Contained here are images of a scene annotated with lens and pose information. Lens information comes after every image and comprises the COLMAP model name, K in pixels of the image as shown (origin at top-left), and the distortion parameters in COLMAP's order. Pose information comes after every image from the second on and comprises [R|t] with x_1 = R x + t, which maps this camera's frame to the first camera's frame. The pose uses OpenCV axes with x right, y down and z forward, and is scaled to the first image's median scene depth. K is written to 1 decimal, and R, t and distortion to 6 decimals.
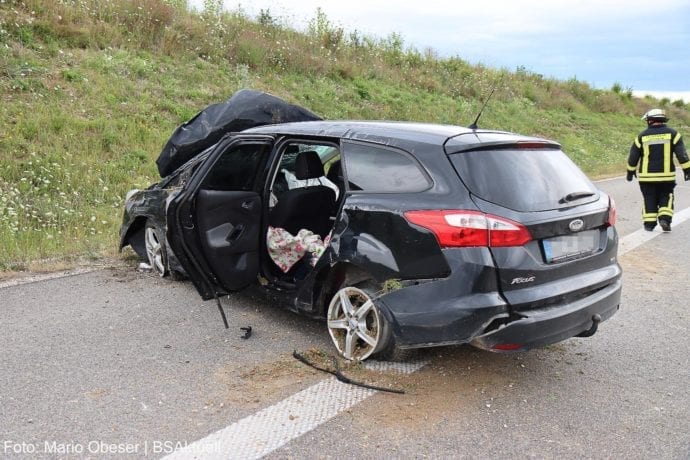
lens RADIAL K [[666.1, 0, 343.7], [0, 666.1, 231.7], [0, 0, 1]] dist [-0.040555, -0.004963]
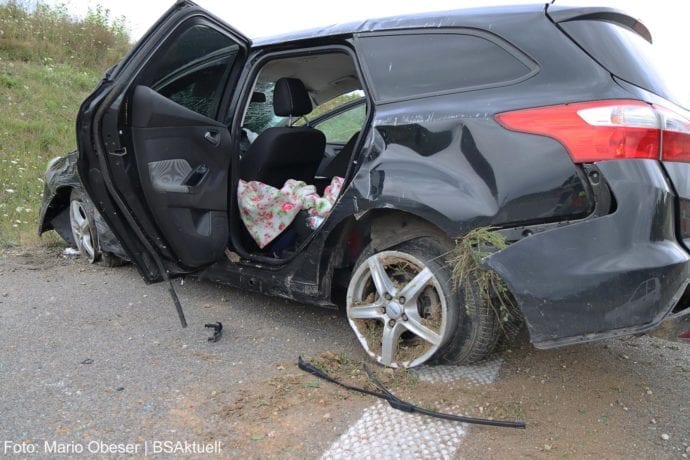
lens RADIAL K [[558.9, 0, 345.0], [0, 558.9, 230.0], [0, 0, 1]] dist [-0.071735, 0.012052]
pose [[0.990551, -0.027720, 0.134314, -0.097463], [0.029600, 0.999490, -0.012020, 0.066490], [-0.133912, 0.015882, 0.990866, 0.471434]]
